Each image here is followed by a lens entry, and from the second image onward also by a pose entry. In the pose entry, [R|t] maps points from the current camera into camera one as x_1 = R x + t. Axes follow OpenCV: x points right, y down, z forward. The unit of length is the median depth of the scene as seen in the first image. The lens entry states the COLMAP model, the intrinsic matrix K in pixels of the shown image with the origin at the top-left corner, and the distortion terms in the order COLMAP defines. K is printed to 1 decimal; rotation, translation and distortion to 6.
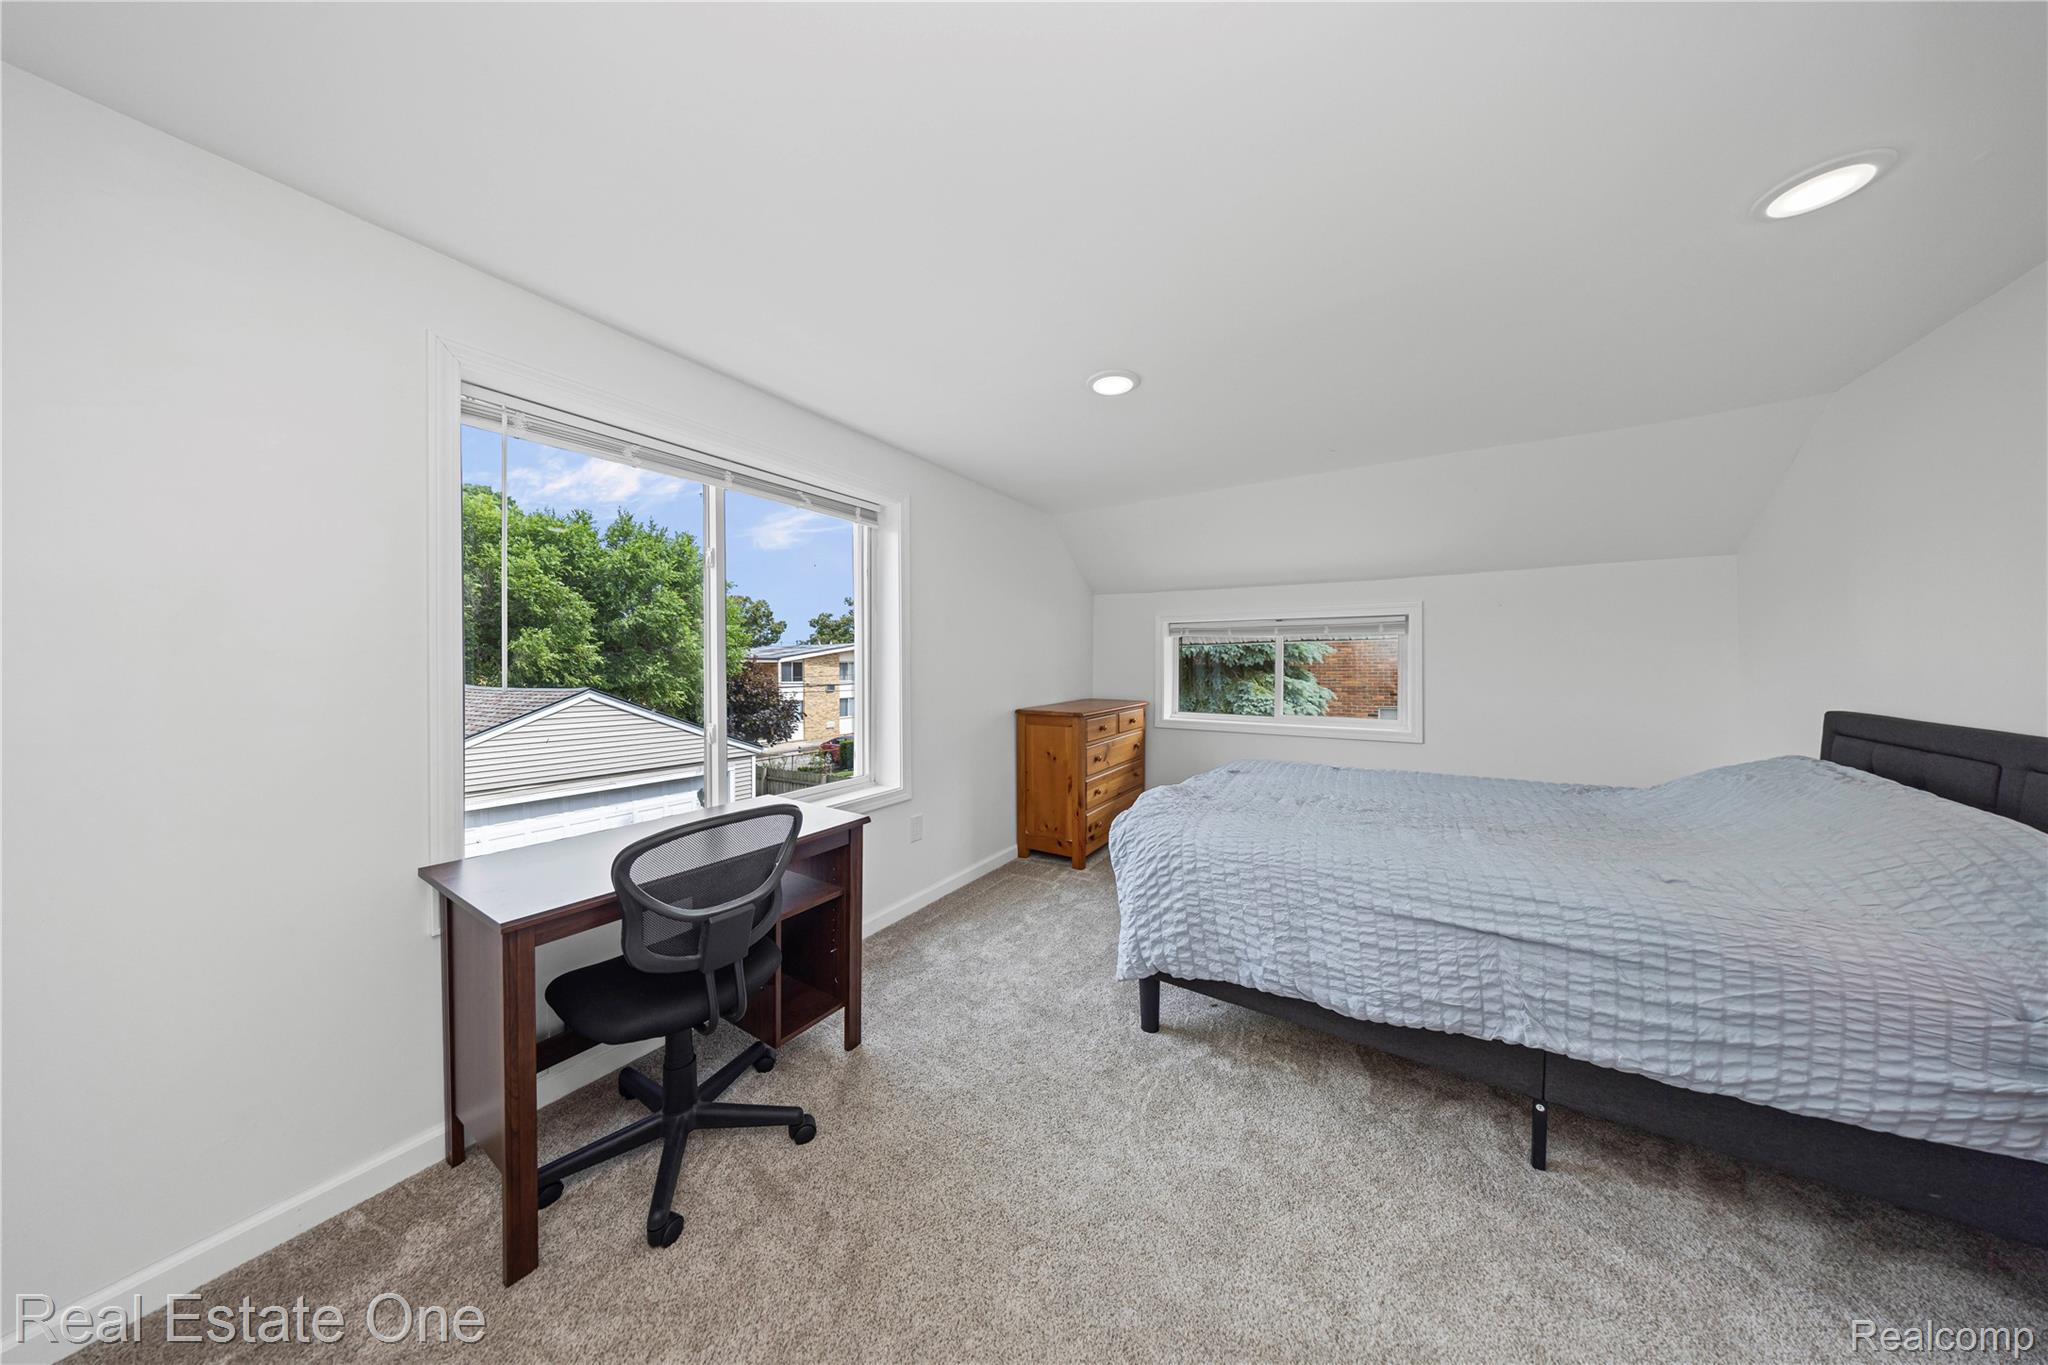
lens RADIAL K [[599.4, 0, 1020.4], [0, 599.4, 666.9], [0, 0, 1]] dist [0.000543, 0.000027]
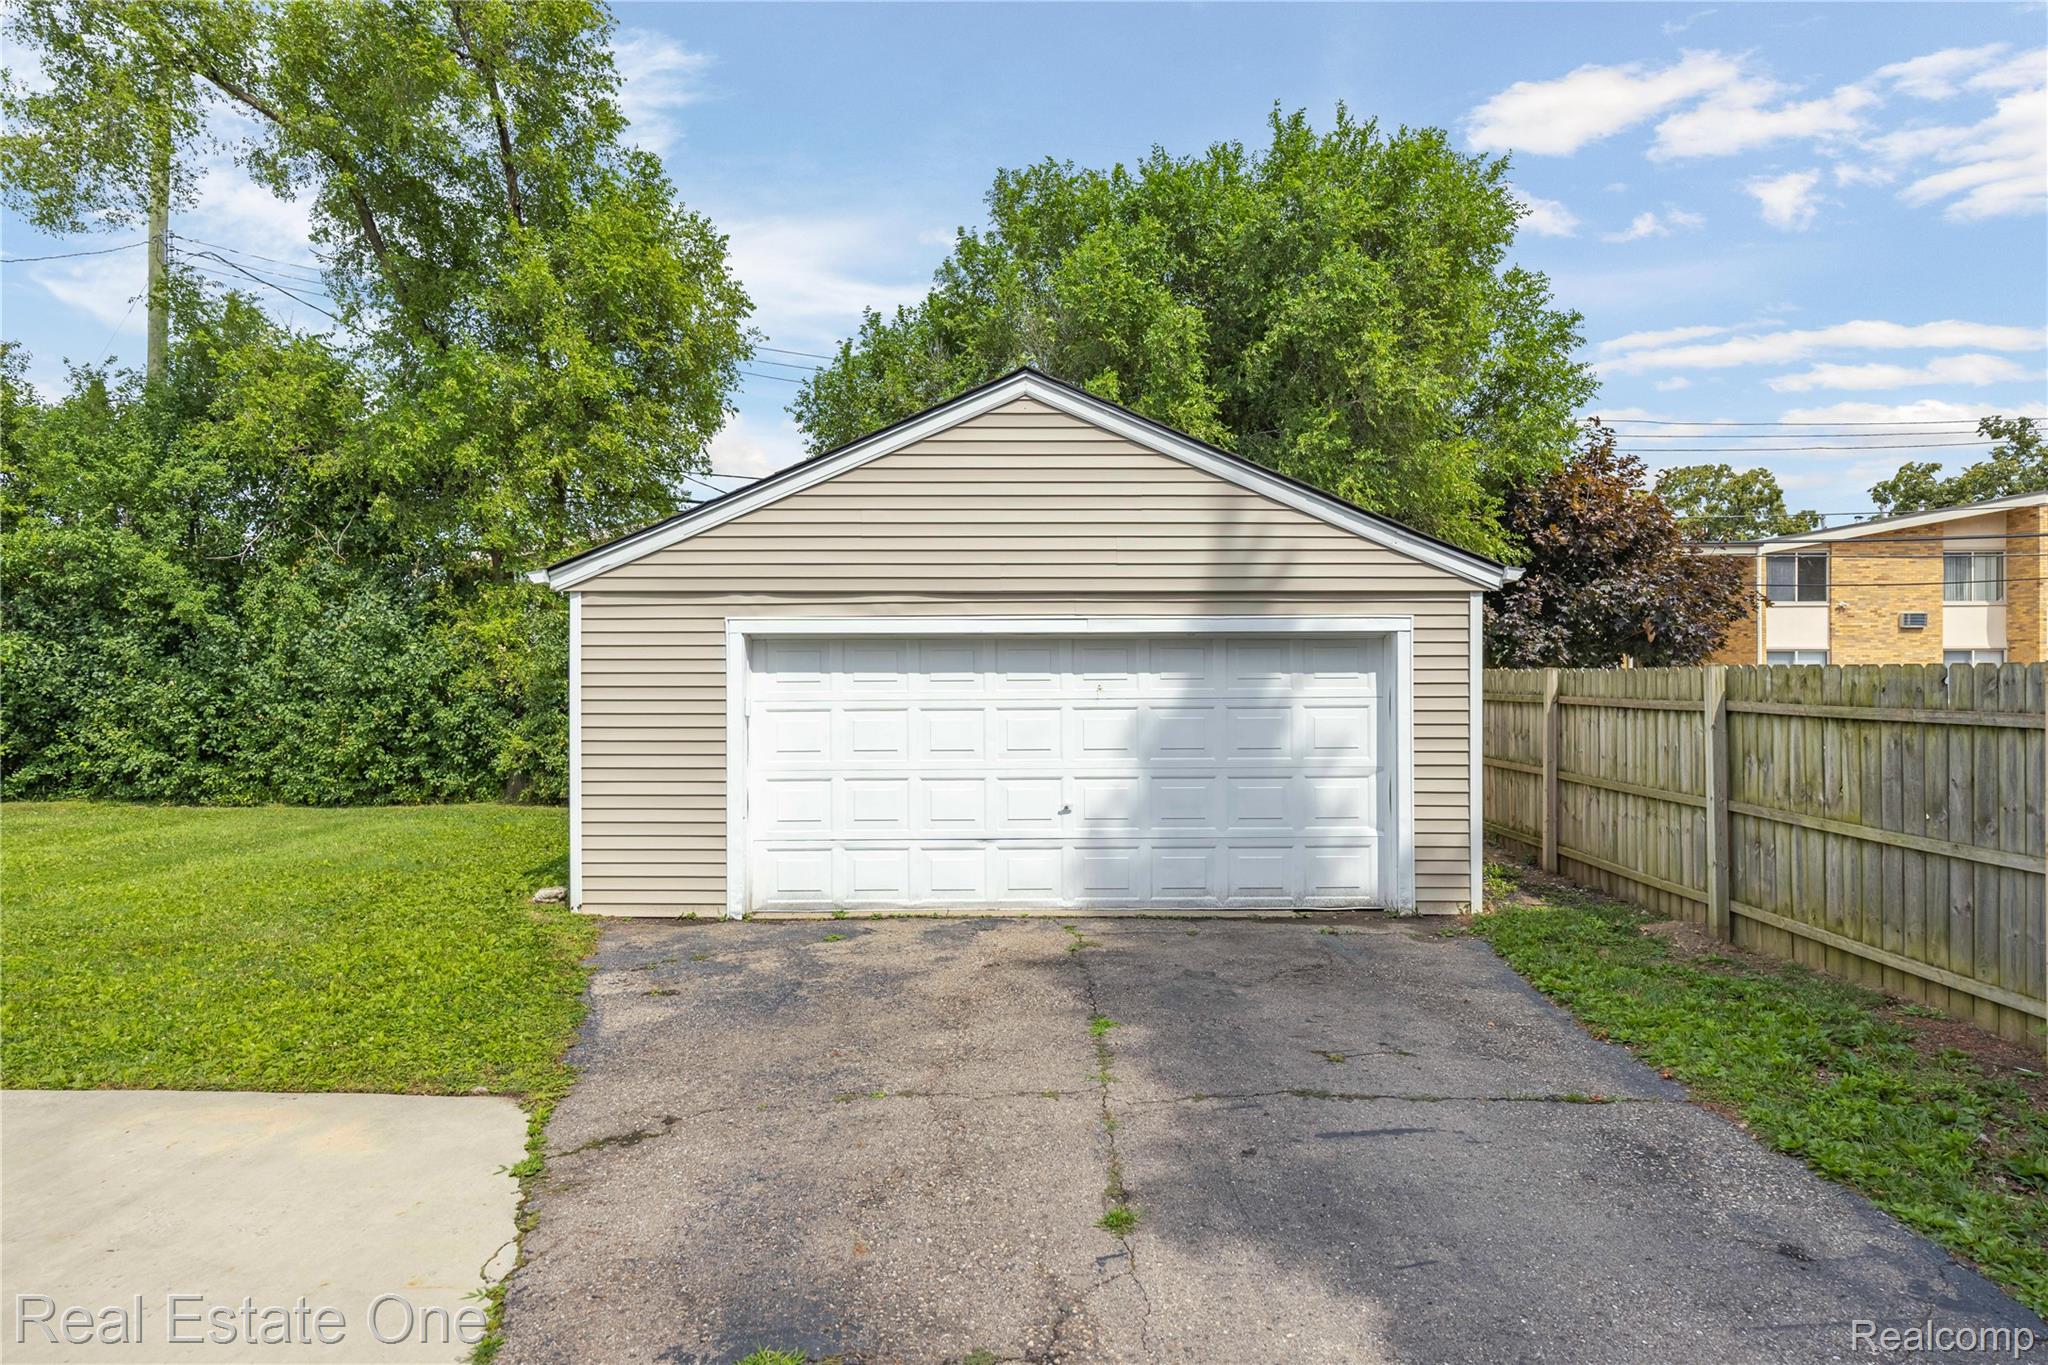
lens RADIAL K [[1112.0, 0, 1025.6], [0, 1112.0, 677.6], [0, 0, 1]] dist [-0.004629, -0.002037]
pose [[0.531411, 0.013189, -0.847011, -0.022590], [0.003526, 0.999836, 0.017781, 0.062211], [0.847107, -0.012436, 0.531277, 0.163529]]
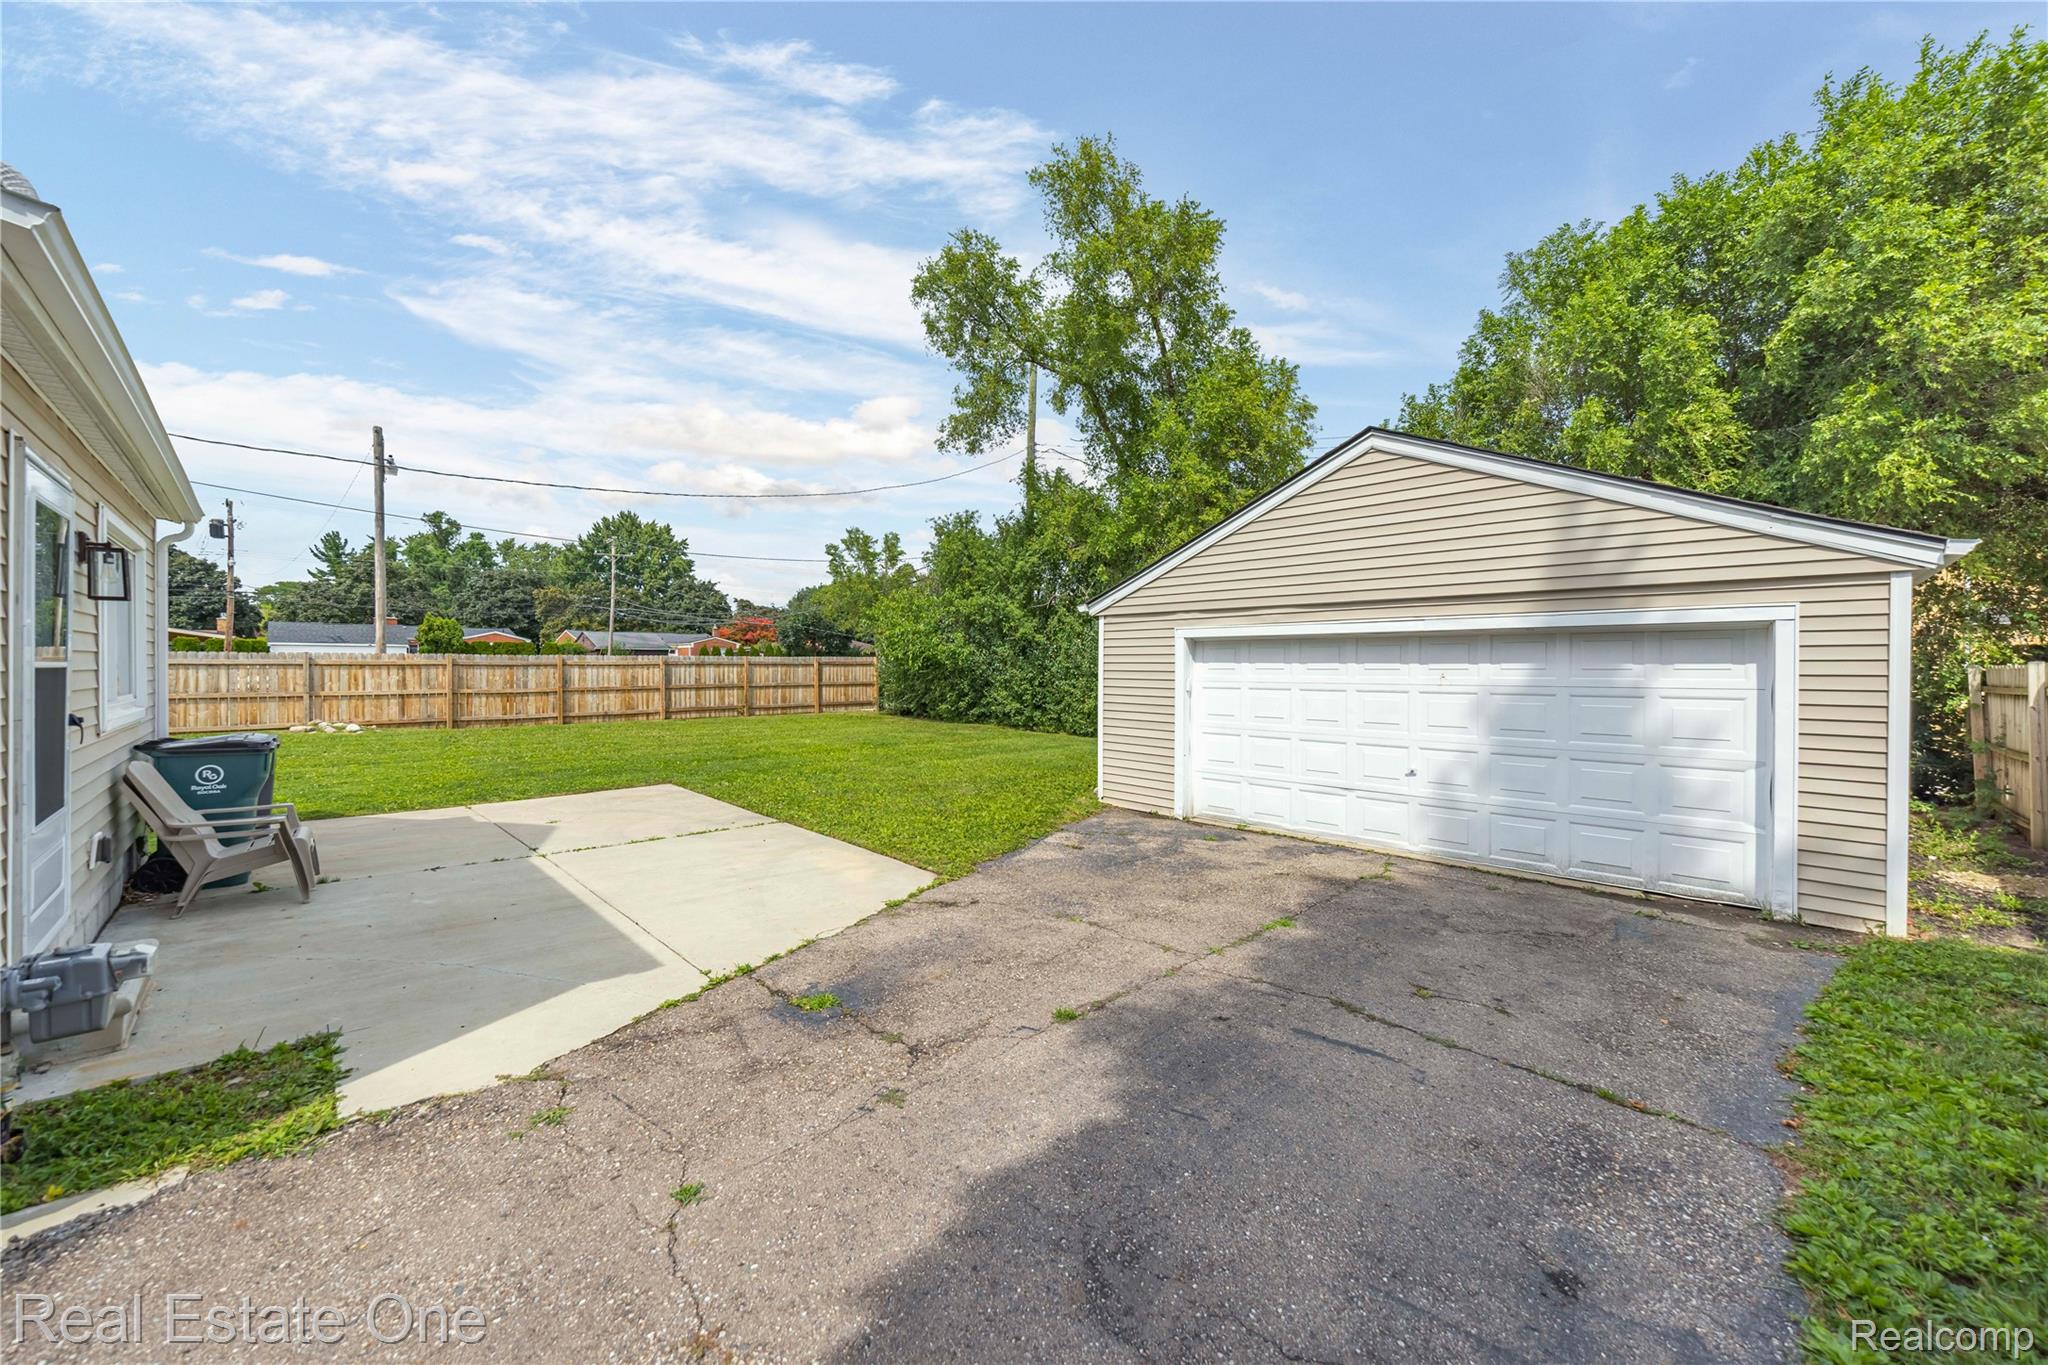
lens RADIAL K [[742.0, 0, 1021.3], [0, 742.0, 672.2], [0, 0, 1]] dist [-0.010817, -0.000298]
pose [[-0.222292, 0.016860, -0.974834, -0.005819], [0.005676, 0.999856, 0.015998, 0.063771], [0.974964, -0.001977, -0.222355, 0.227230]]
